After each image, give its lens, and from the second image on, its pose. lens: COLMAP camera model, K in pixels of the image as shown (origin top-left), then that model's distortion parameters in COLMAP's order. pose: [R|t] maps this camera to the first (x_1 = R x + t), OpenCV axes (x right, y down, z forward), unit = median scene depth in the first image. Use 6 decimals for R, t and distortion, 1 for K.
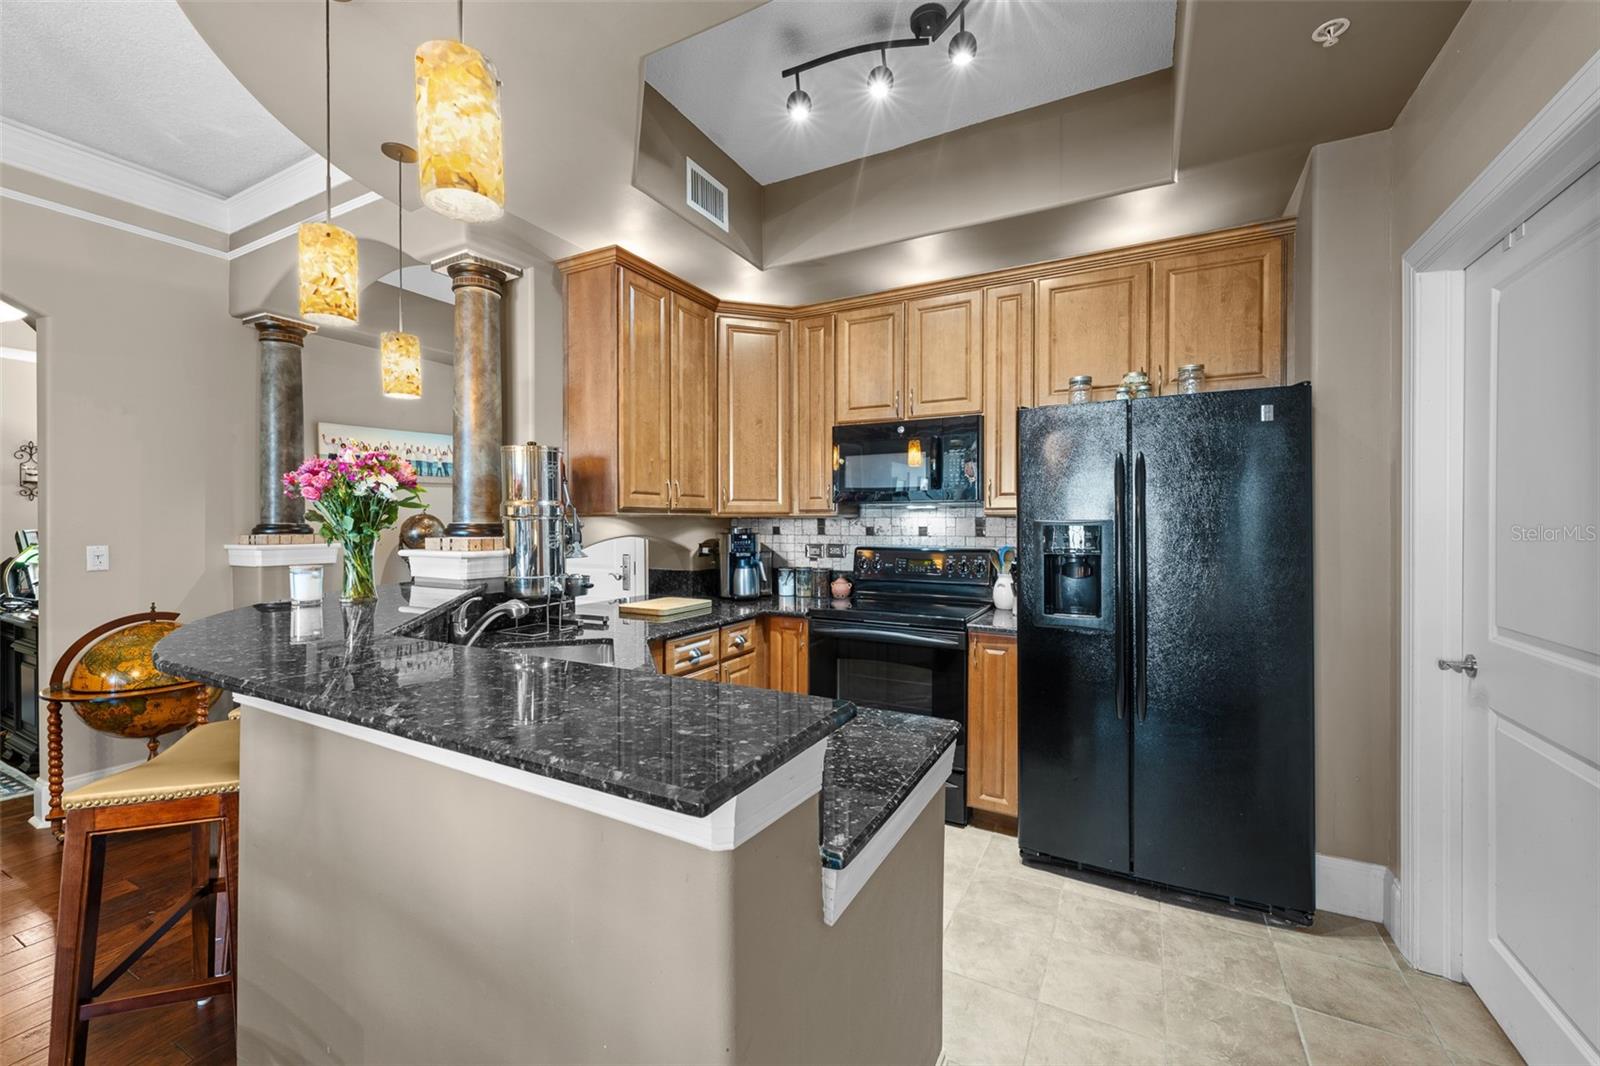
lens RADIAL K [[637.8, 0, 799.4], [0, 637.8, 528.1], [0, 0, 1]] dist [-0.000606, -0.000206]
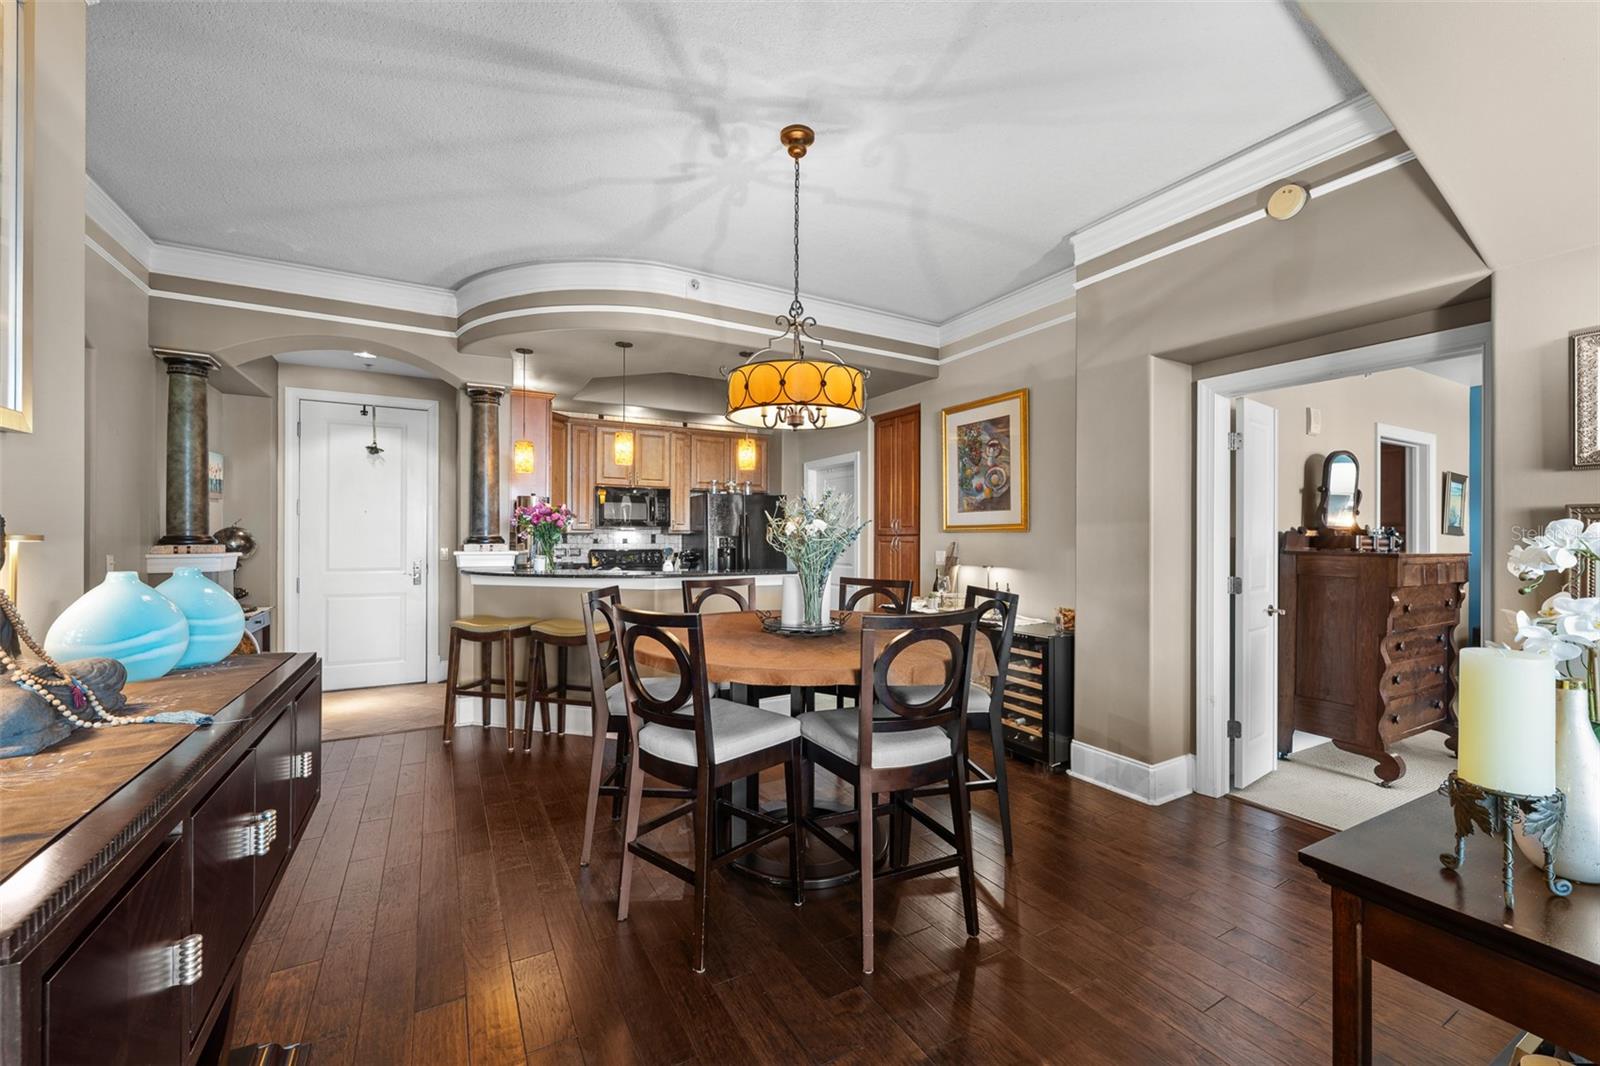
lens RADIAL K [[637.8, 0, 789.4], [0, 637.8, 536.0], [0, 0, 1]] dist [-0.000606, -0.000206]
pose [[0.567014, 0.006336, 0.823684, -0.881734], [0.000816, 0.999966, -0.008254, 0.004982], [-0.823708, 0.005352, 0.566990, -0.411485]]
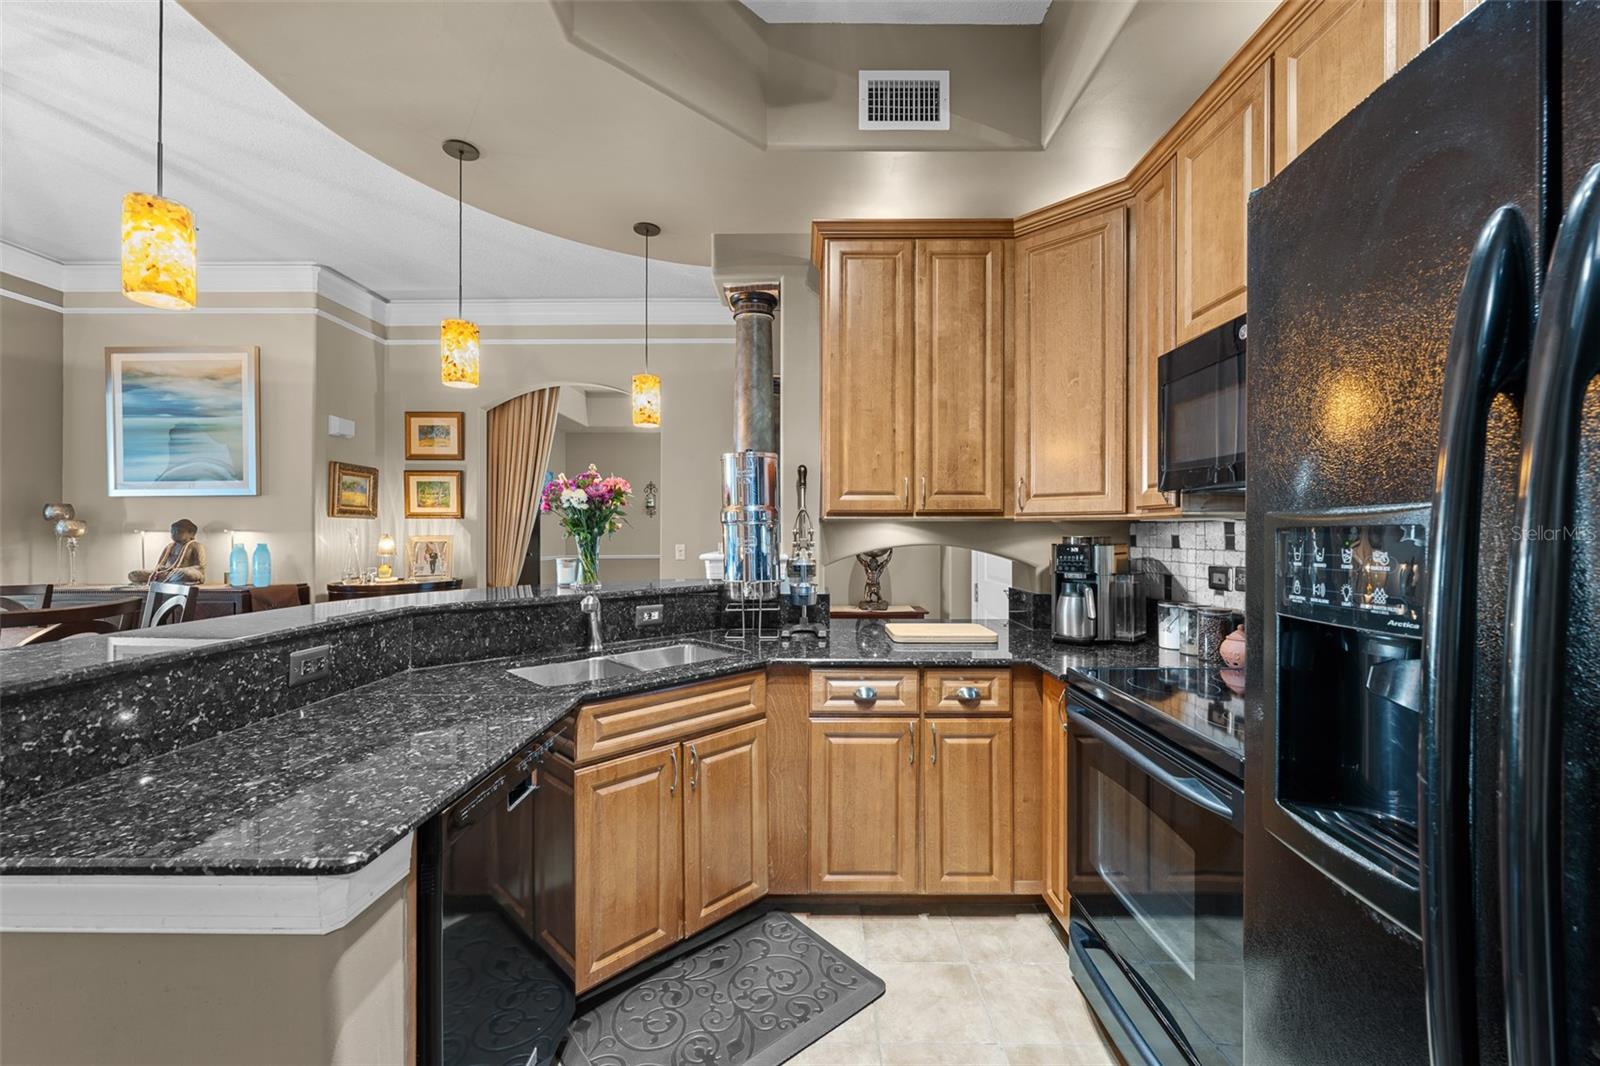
lens RADIAL K [[637.8, 0, 800.7], [0, 637.8, 532.1], [0, 0, 1]] dist [-0.000606, -0.000206]
pose [[0.468127, -0.001246, -0.883660, 0.466846], [-0.010346, 0.999923, -0.006891, 0.003349], [0.883601, 0.012368, 0.468078, 0.531170]]
